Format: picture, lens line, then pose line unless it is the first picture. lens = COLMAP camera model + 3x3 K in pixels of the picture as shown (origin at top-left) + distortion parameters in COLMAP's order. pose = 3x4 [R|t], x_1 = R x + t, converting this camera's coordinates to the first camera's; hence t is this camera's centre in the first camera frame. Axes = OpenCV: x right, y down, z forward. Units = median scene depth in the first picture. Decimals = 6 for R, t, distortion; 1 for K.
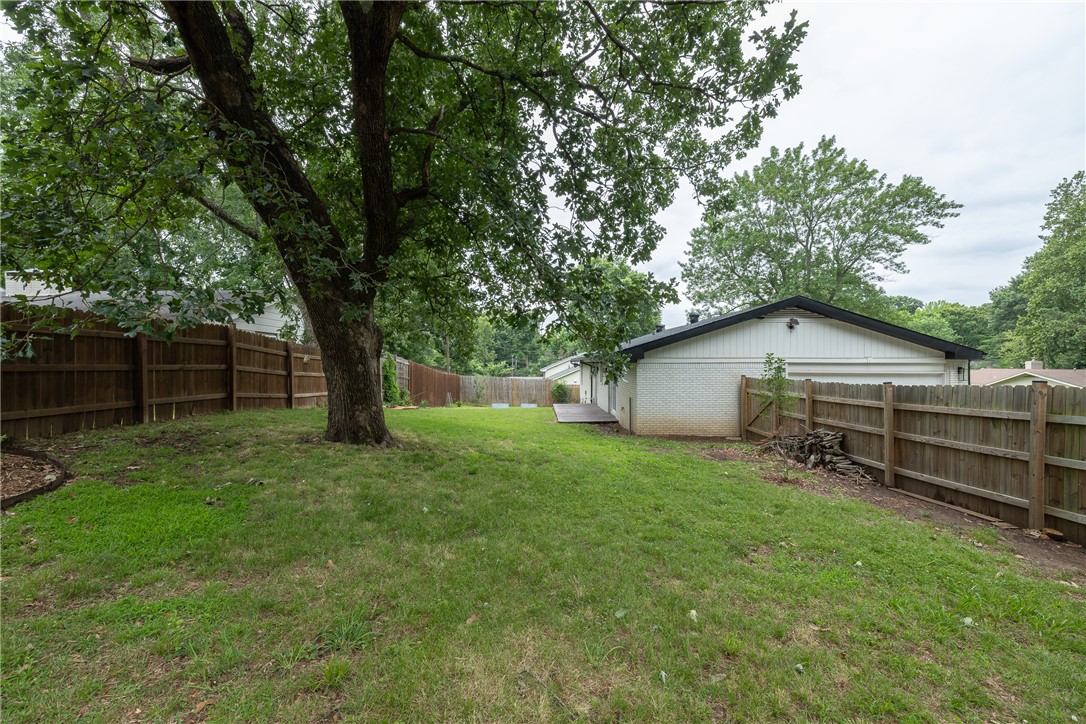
lens RADIAL K [[455.1, 0, 538.7], [0, 455.1, 370.3], [0, 0, 1]] dist [0.001281, 0.000398]
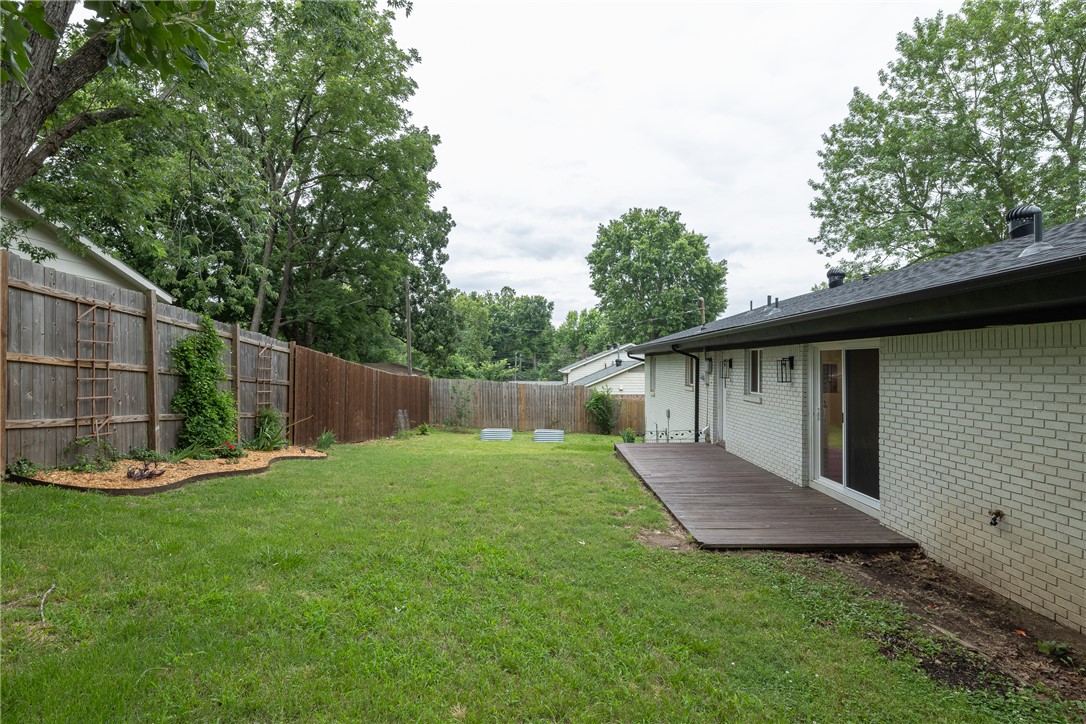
lens RADIAL K [[564.8, 0, 541.0], [0, 564.8, 360.1], [0, 0, 1]] dist [-0.000958, 0.000600]
pose [[0.999924, 0.003667, -0.011774, -0.020449], [-0.003932, 0.999739, -0.022520, 0.003957], [0.011689, 0.022565, 0.999677, 0.276539]]
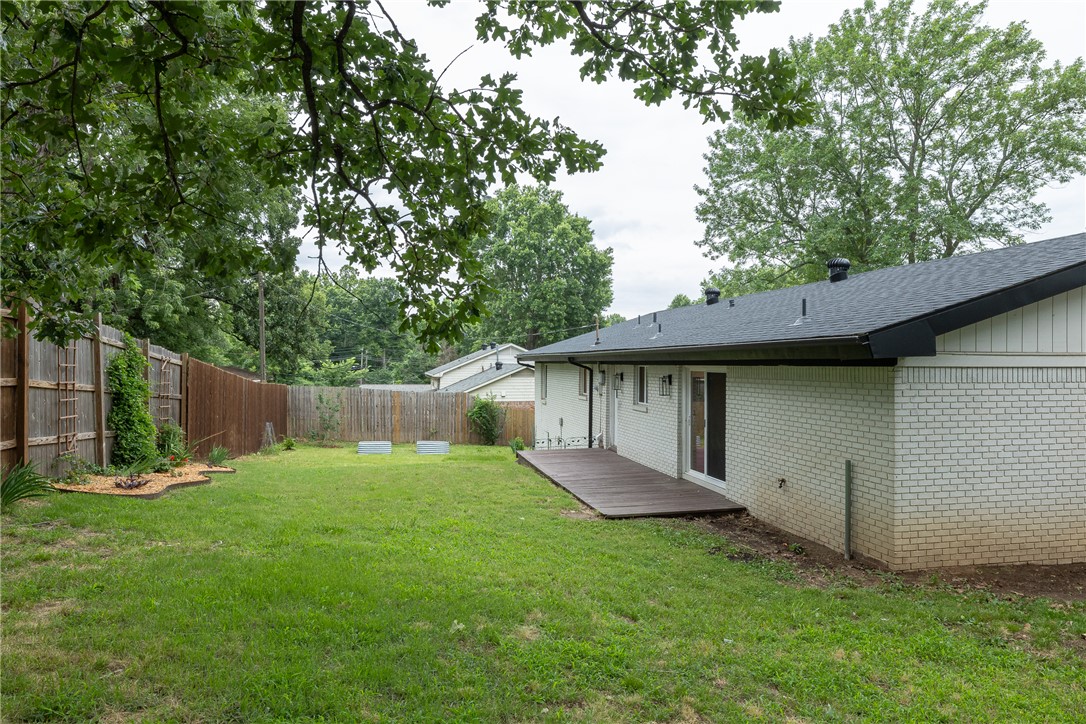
lens RADIAL K [[695.8, 0, 543.0], [0, 695.8, 362.0], [0, 0, 1]] dist [0.003217, 0.000264]
pose [[0.978216, 0.005714, 0.207511, -0.055463], [-0.002555, 0.999877, -0.015486, -0.003534], [-0.207574, 0.014619, 0.978110, 0.181158]]
